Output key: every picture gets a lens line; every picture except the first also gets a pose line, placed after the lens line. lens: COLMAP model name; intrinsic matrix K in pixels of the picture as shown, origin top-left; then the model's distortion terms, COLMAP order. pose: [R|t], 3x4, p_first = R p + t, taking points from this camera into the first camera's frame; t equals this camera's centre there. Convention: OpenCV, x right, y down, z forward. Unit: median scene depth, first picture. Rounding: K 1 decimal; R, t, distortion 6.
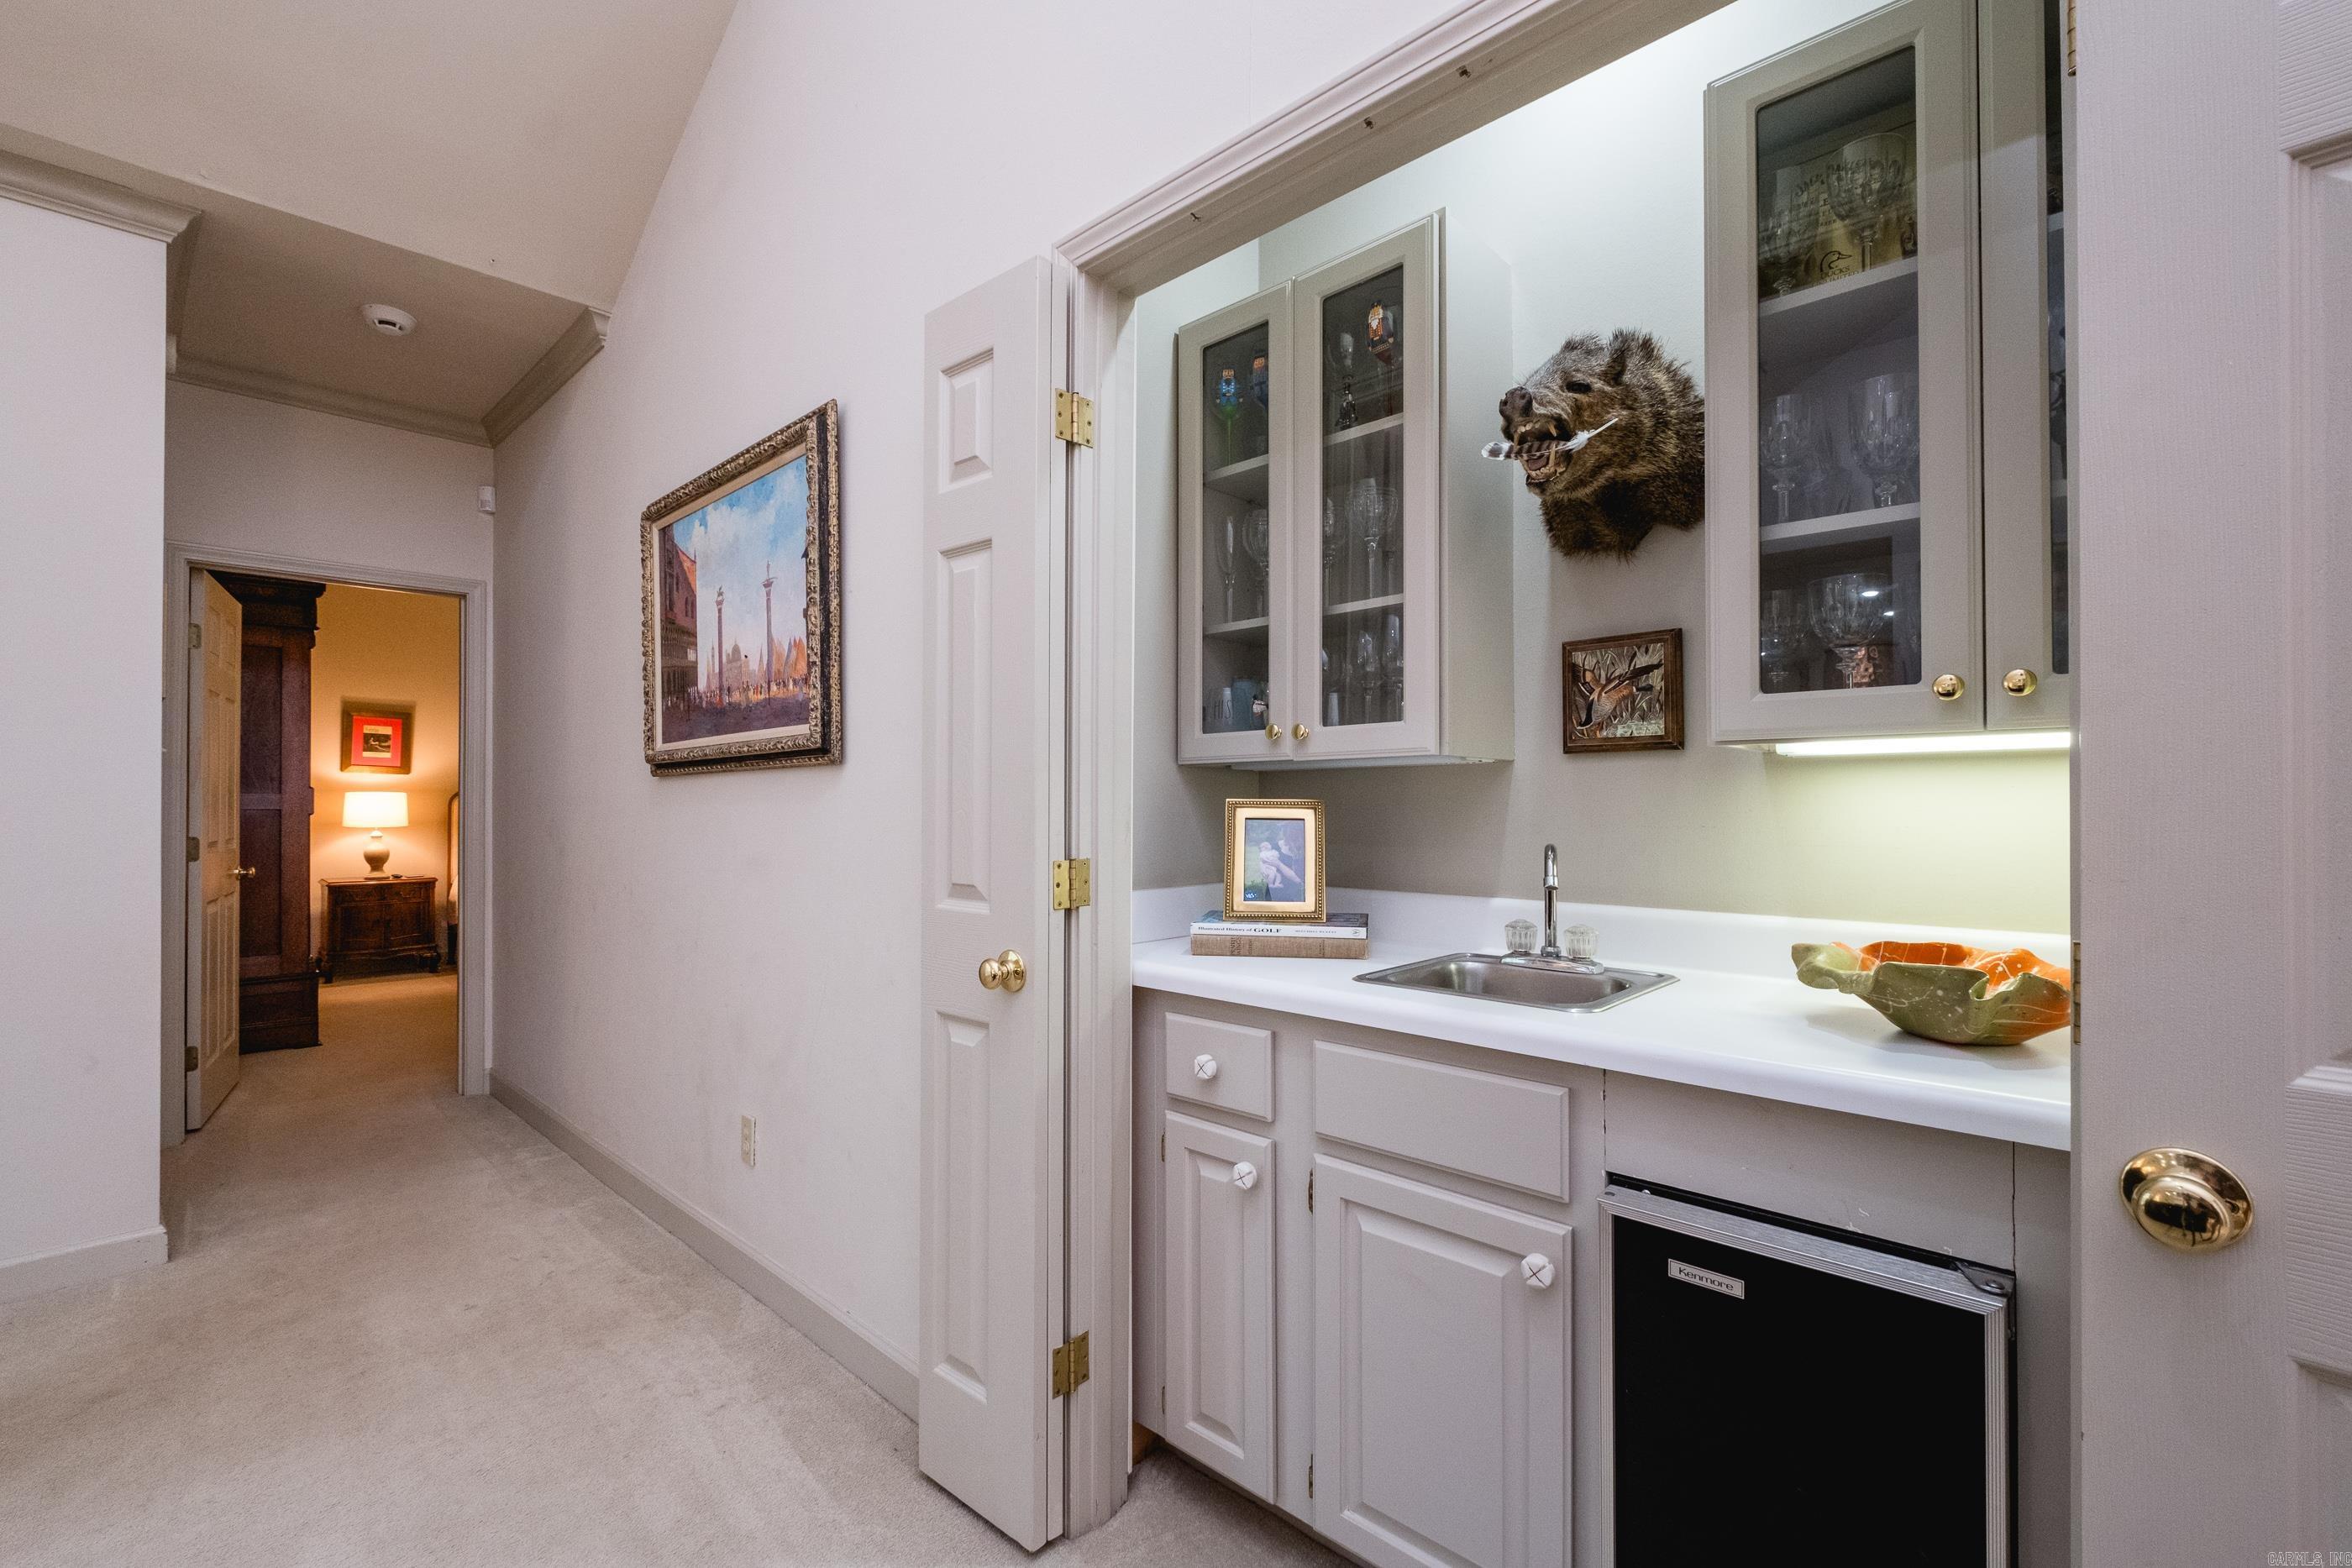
lens RADIAL K [[1025.6, 0, 1173.5], [0, 1025.6, 796.3], [0, 0, 1]] dist [0.000567, -0.000091]
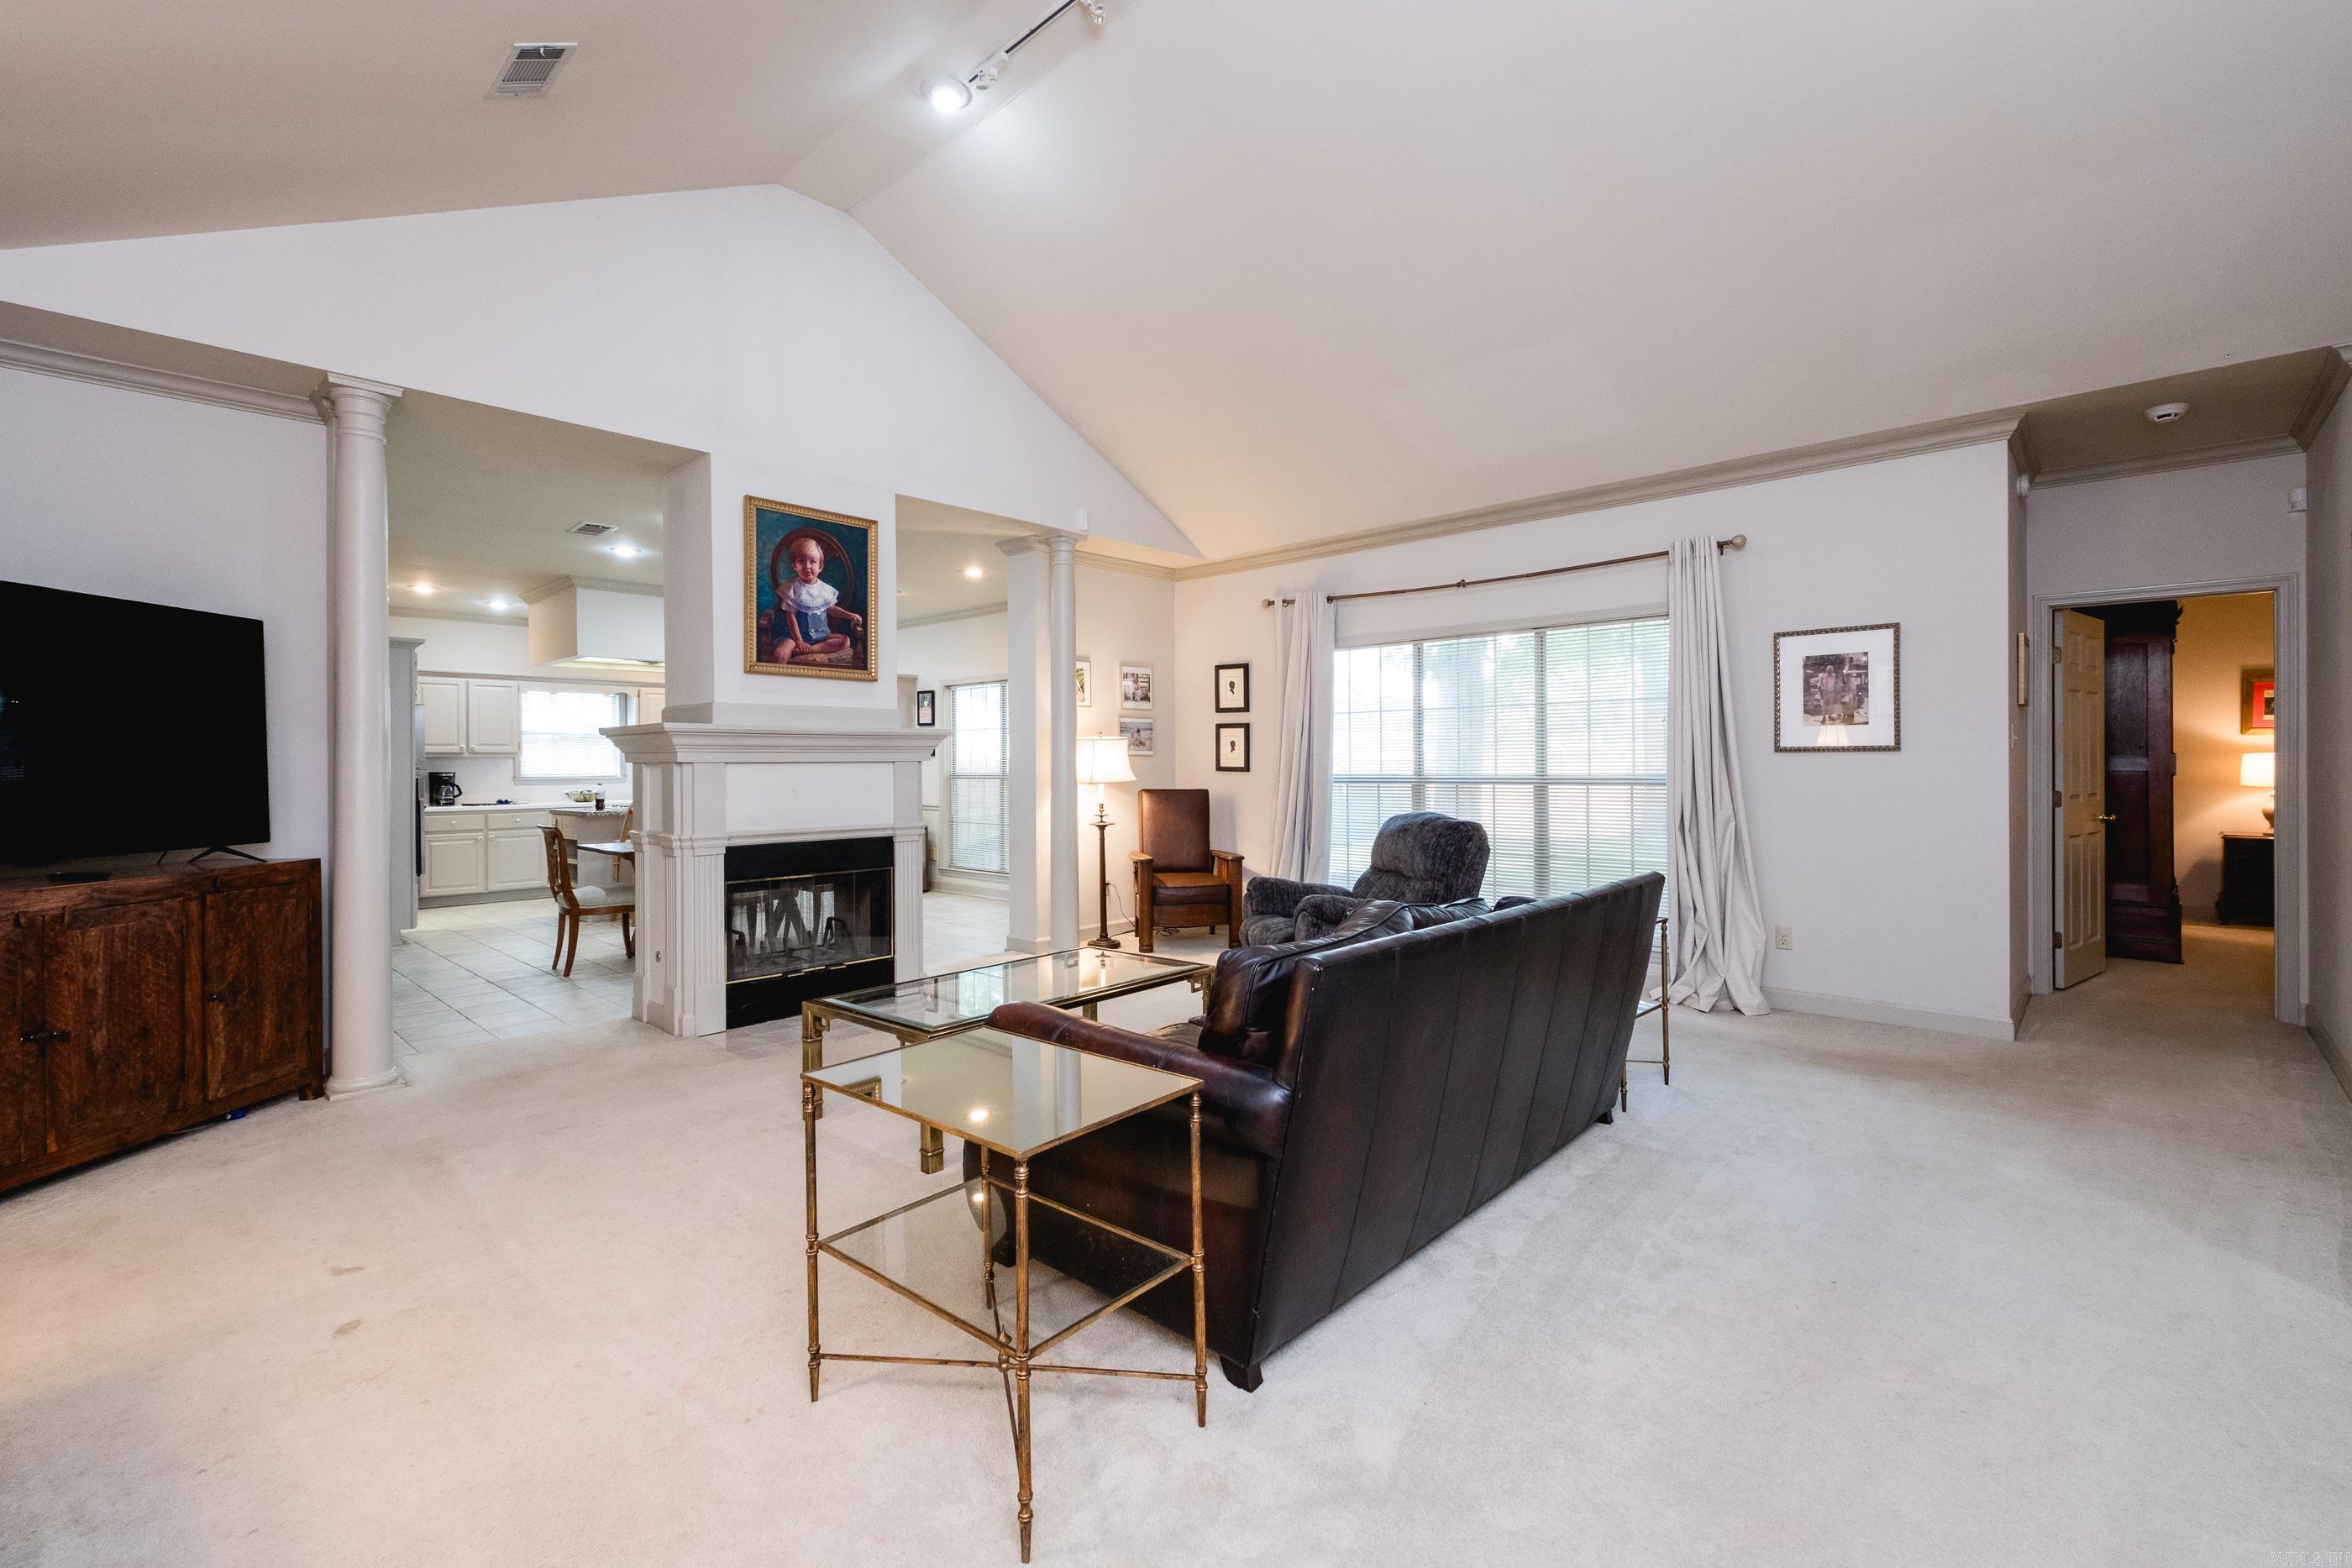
lens RADIAL K [[1028.5, 0, 1184.0], [0, 1028.5, 766.1], [0, 0, 1]] dist [0.001244, -0.000795]
pose [[0.025673, 0.004560, -0.999660, 0.808334], [0.014421, 0.999884, 0.004931, -0.036749], [0.999566, -0.014542, 0.025605, -0.485069]]
